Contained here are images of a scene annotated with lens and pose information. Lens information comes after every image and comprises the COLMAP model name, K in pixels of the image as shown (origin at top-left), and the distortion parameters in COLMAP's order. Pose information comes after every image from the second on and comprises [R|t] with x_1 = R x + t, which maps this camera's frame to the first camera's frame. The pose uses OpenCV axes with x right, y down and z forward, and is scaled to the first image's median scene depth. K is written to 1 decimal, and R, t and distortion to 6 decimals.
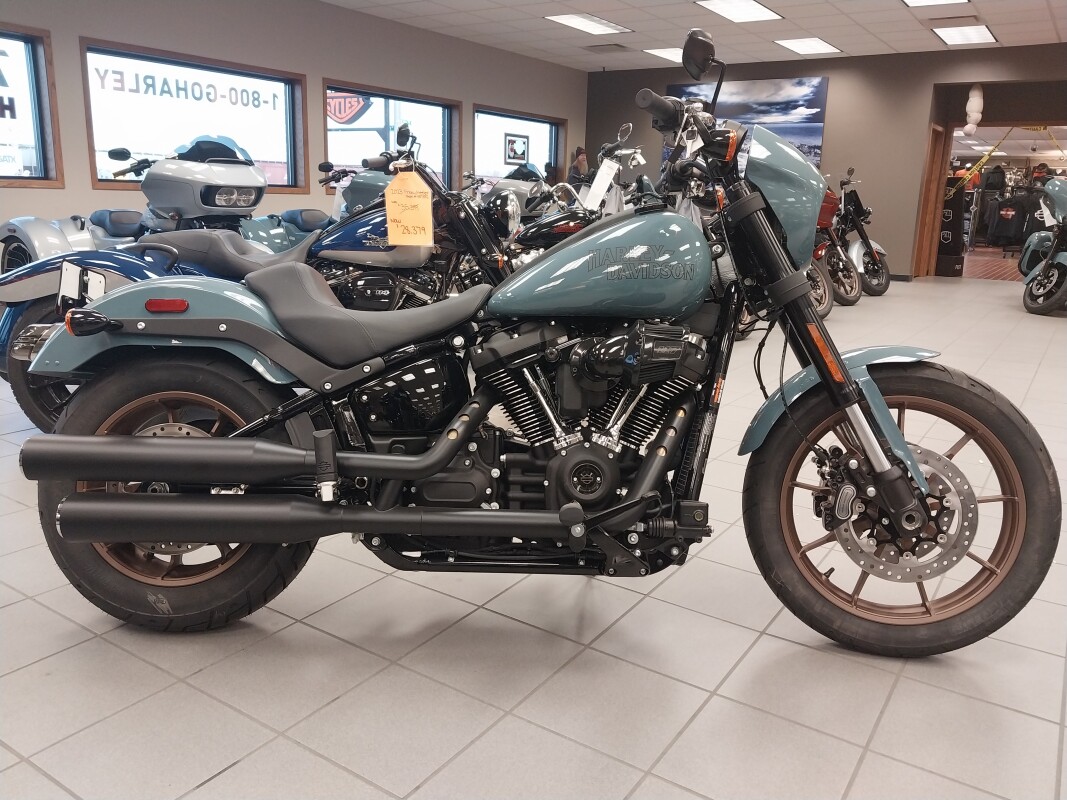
lens RADIAL K [[844.3, 0, 533.5], [0, 844.3, 400.0], [0, 0, 1]] dist [0.000349, -0.014128]
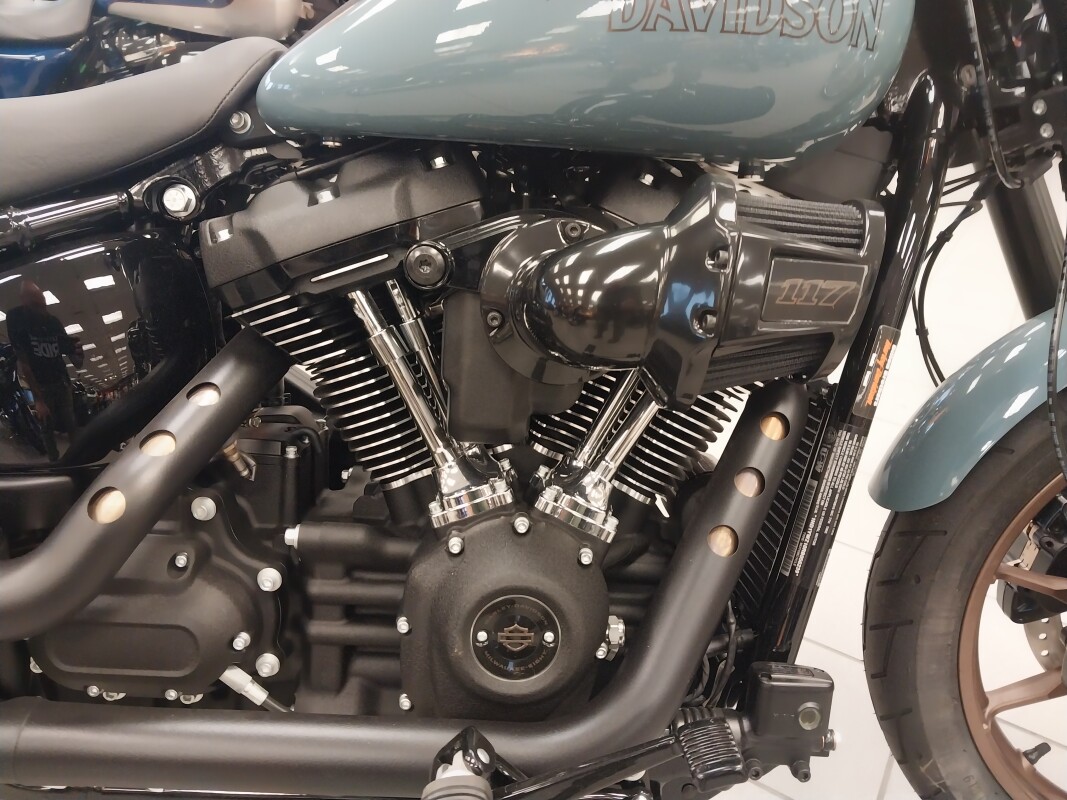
lens RADIAL K [[850.6, 0, 544.7], [0, 850.6, 406.3], [0, 0, 1]] dist [0.003949, -0.003794]
pose [[0.996718, 0.035162, 0.072912, 0.044010], [-0.049509, 0.977419, 0.205430, -0.068024], [-0.064042, -0.208366, 0.975952, 0.645049]]
